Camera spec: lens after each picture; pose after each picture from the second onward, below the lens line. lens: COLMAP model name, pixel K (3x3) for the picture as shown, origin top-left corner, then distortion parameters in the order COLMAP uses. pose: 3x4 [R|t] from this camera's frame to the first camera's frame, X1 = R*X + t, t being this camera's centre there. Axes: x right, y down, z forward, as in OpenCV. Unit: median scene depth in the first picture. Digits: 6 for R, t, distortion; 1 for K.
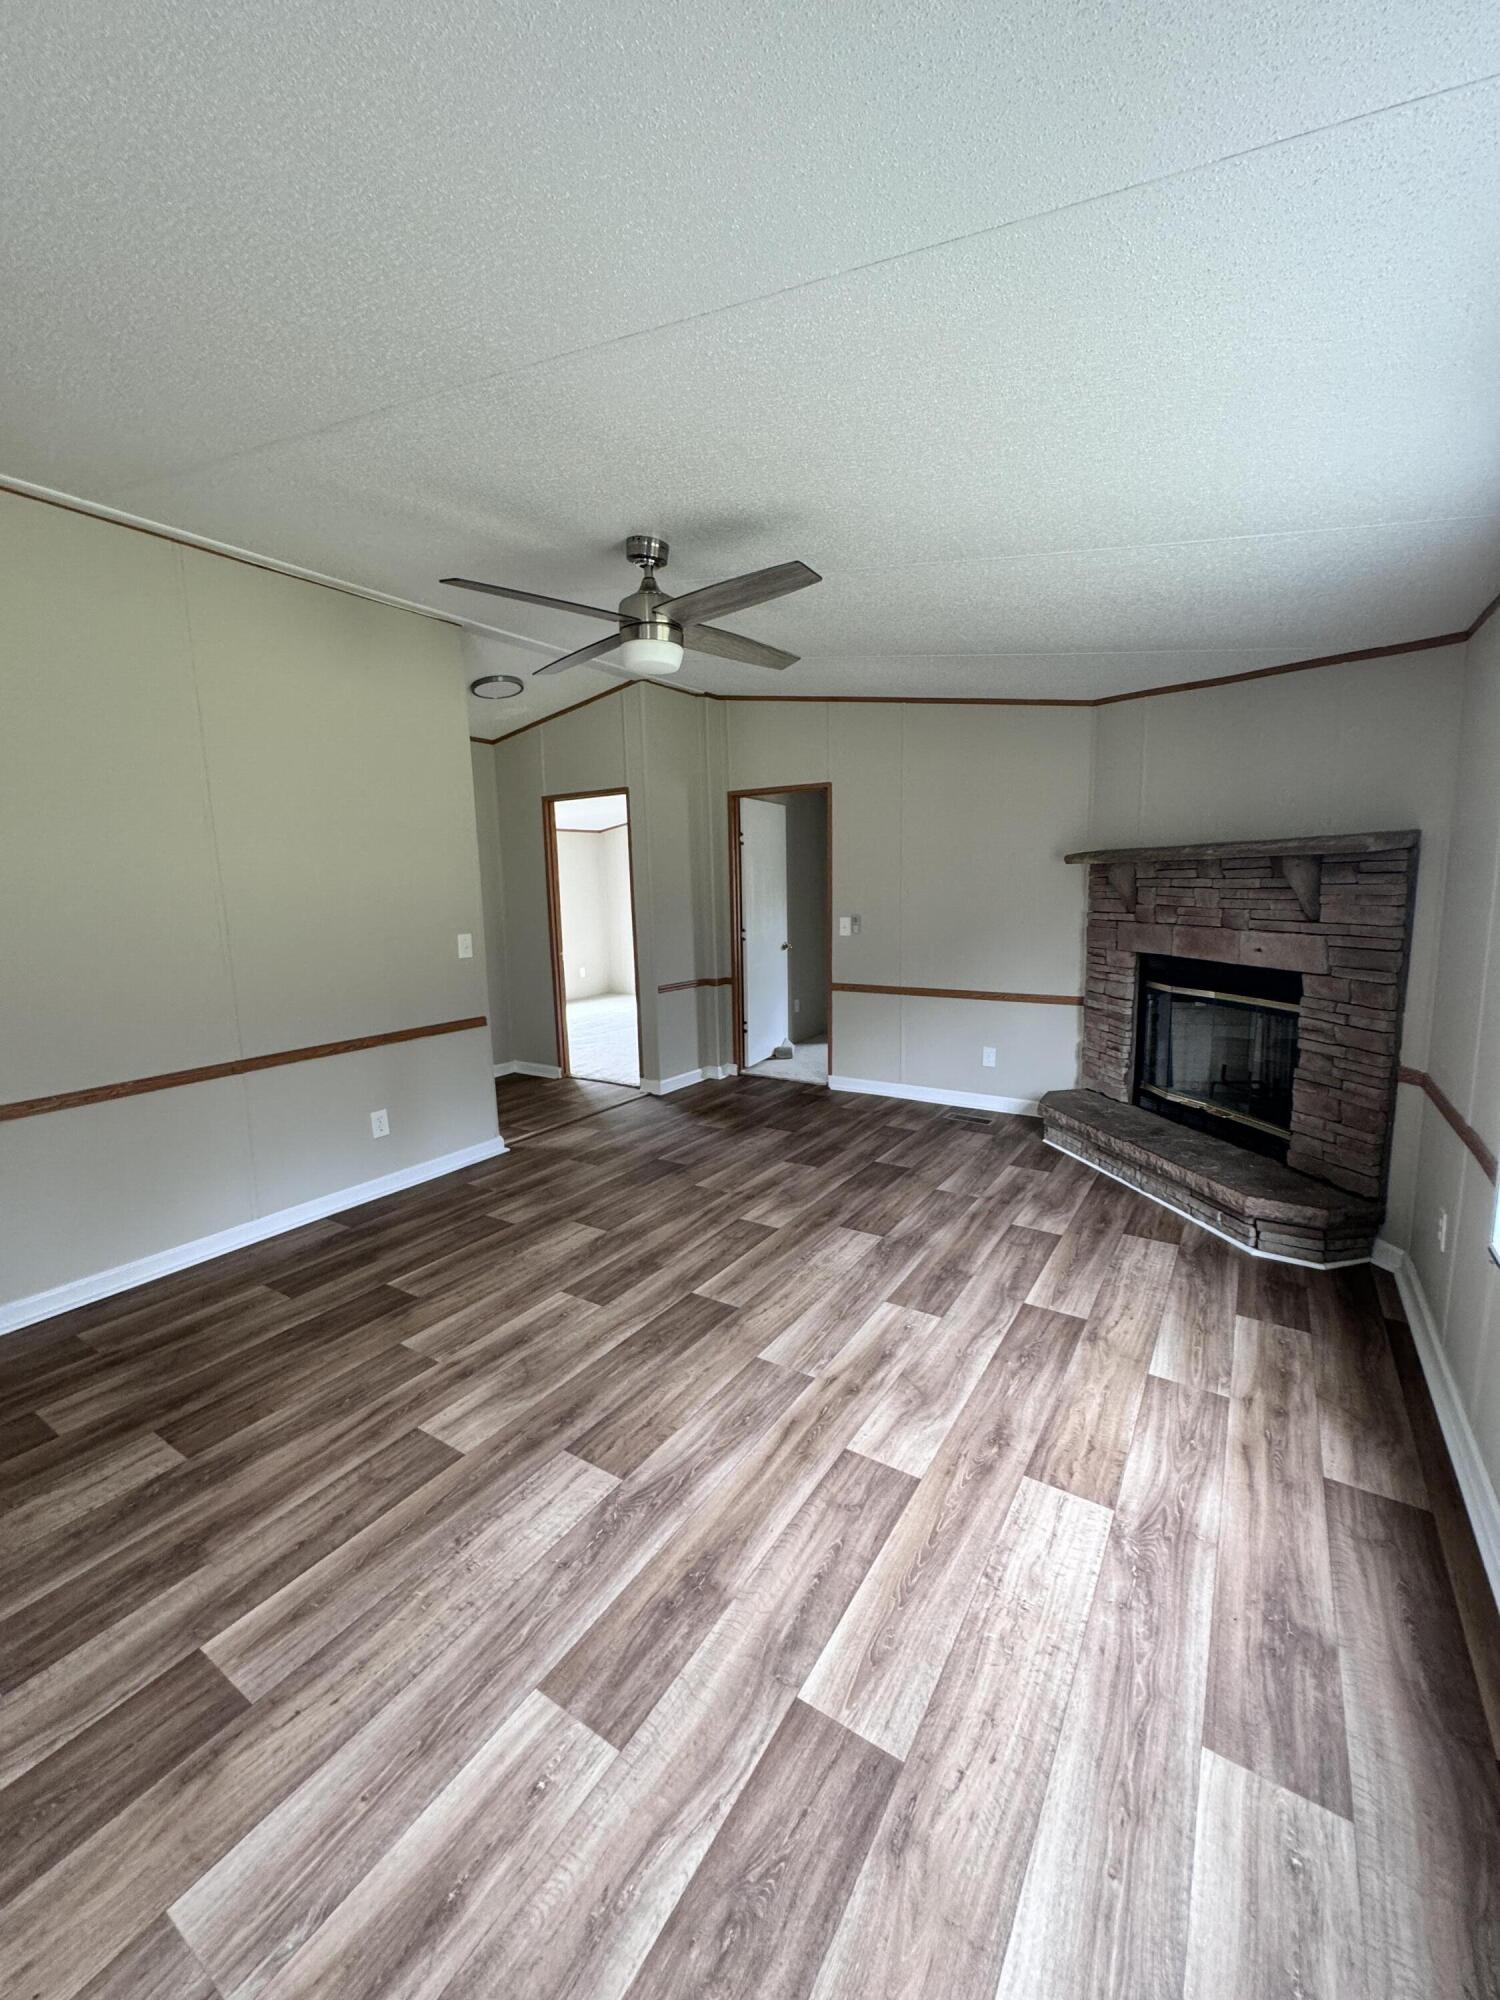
lens RADIAL K [[794.9, 0, 752.9], [0, 794.9, 998.9], [0, 0, 1]] dist [-0.003290, 0.000858]
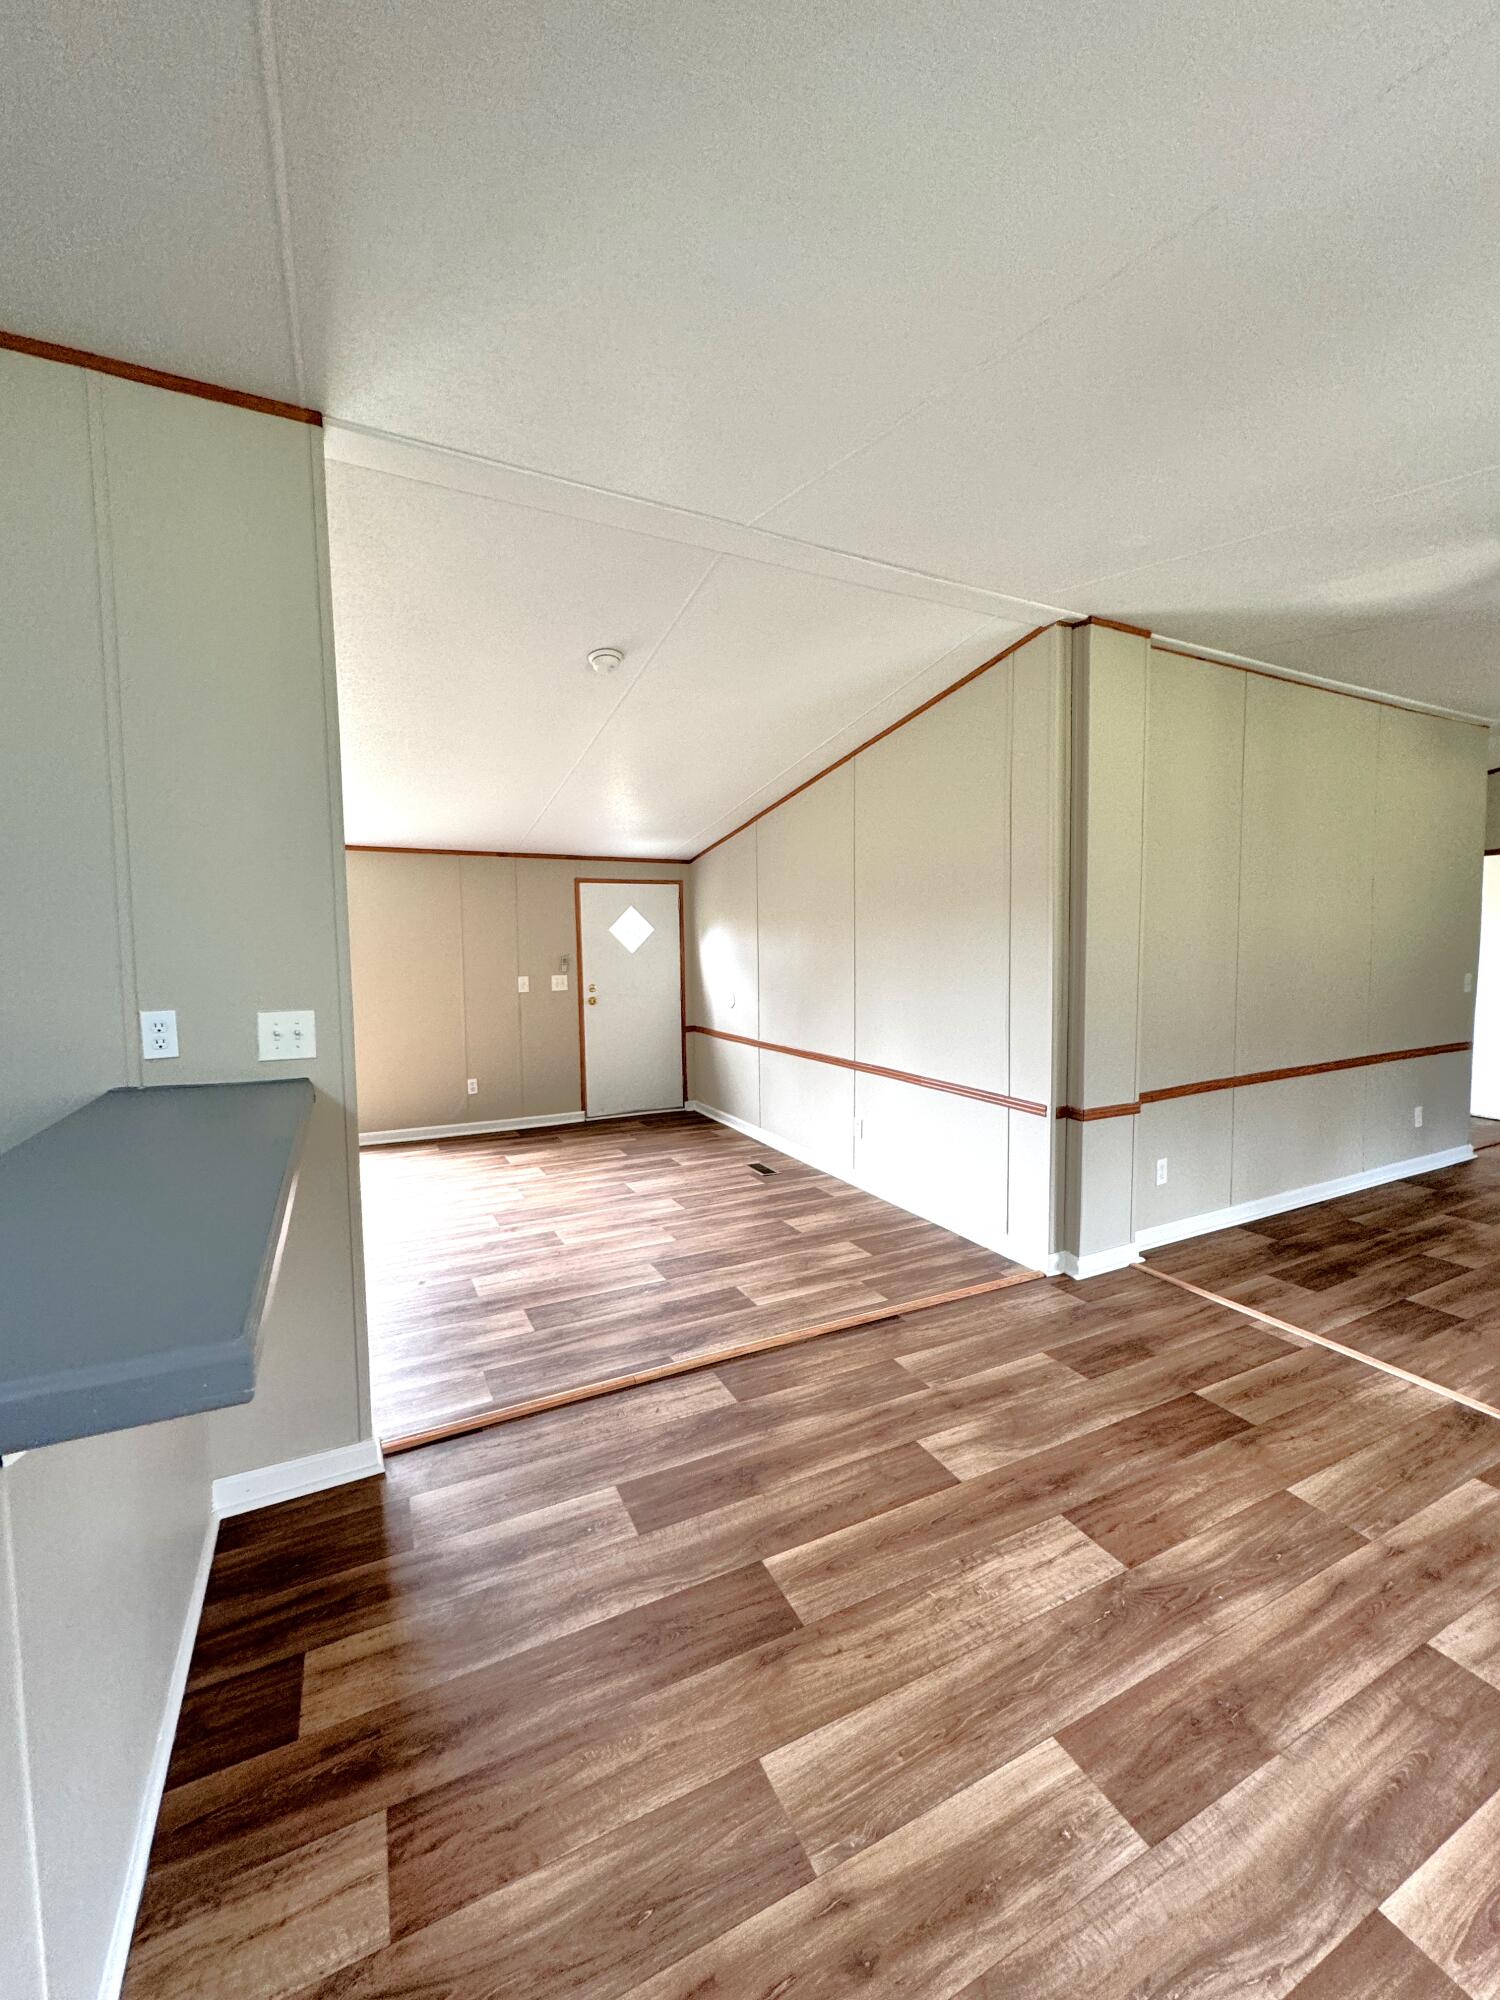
lens RADIAL K [[794.9, 0, 751.1], [0, 794.9, 998.6], [0, 0, 1]] dist [-0.003290, 0.000858]
pose [[0.856063, 0.051980, -0.514251, -0.066133], [-0.085924, 0.995398, -0.042422, 0.001691], [0.509679, 0.080502, 0.856590, -0.072859]]
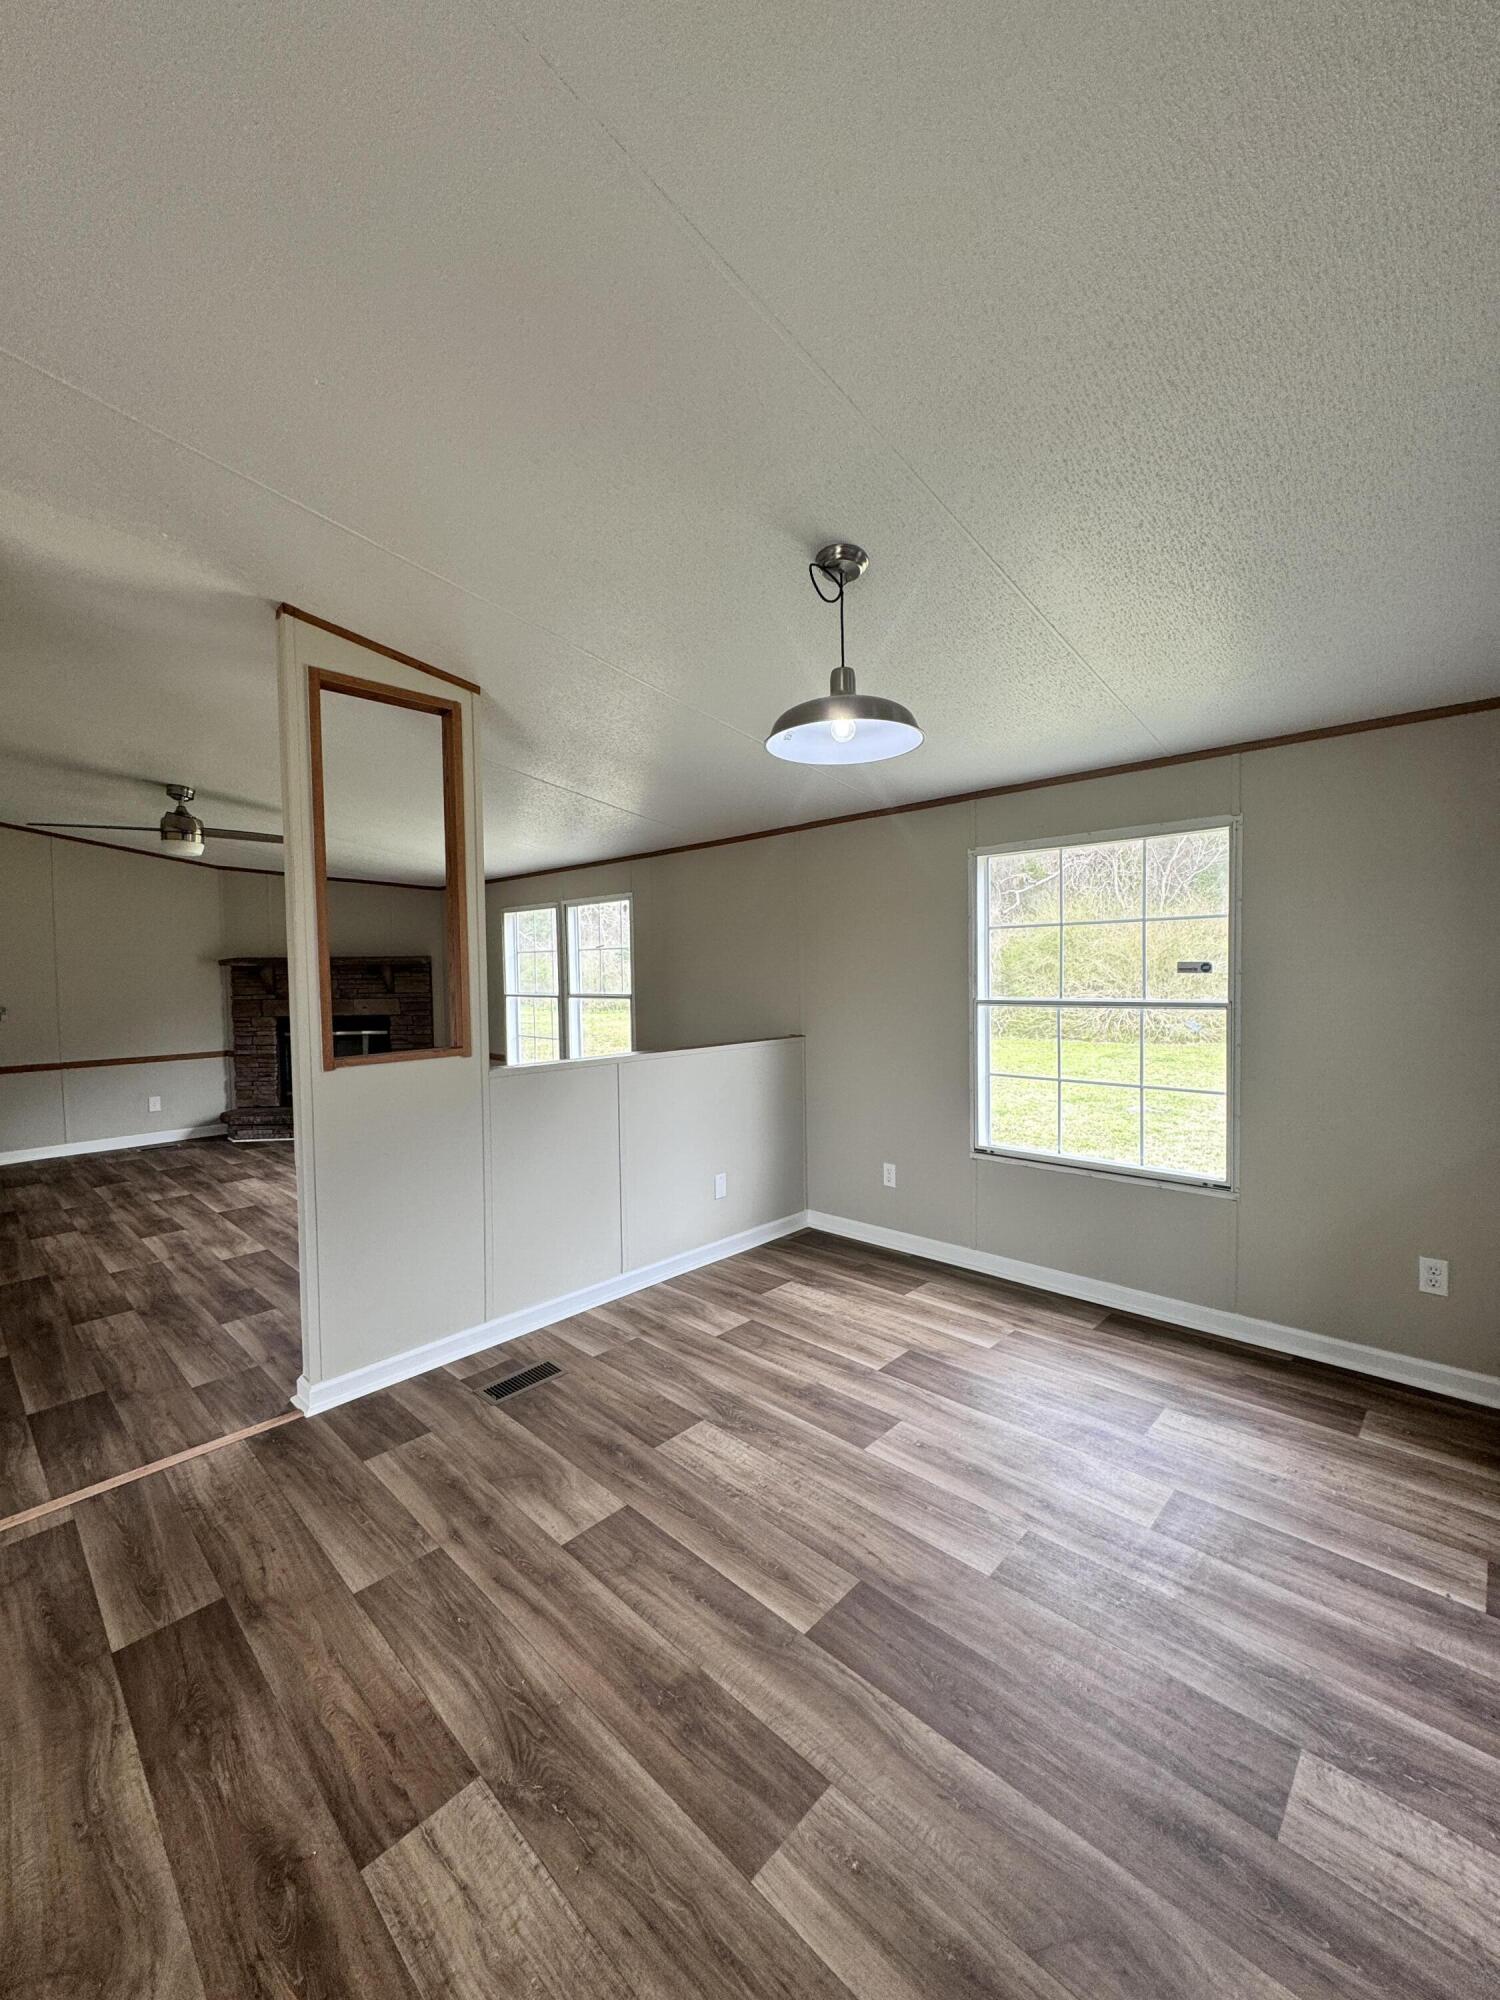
lens RADIAL K [[794.9, 0, 748.8], [0, 794.9, 1002.5], [0, 0, 1]] dist [-0.003290, 0.000858]
pose [[0.197797, -0.027742, 0.979850, -0.549323], [0.159944, 0.987117, -0.004339, -0.033525], [-0.967106, 0.157579, 0.199686, 0.343777]]
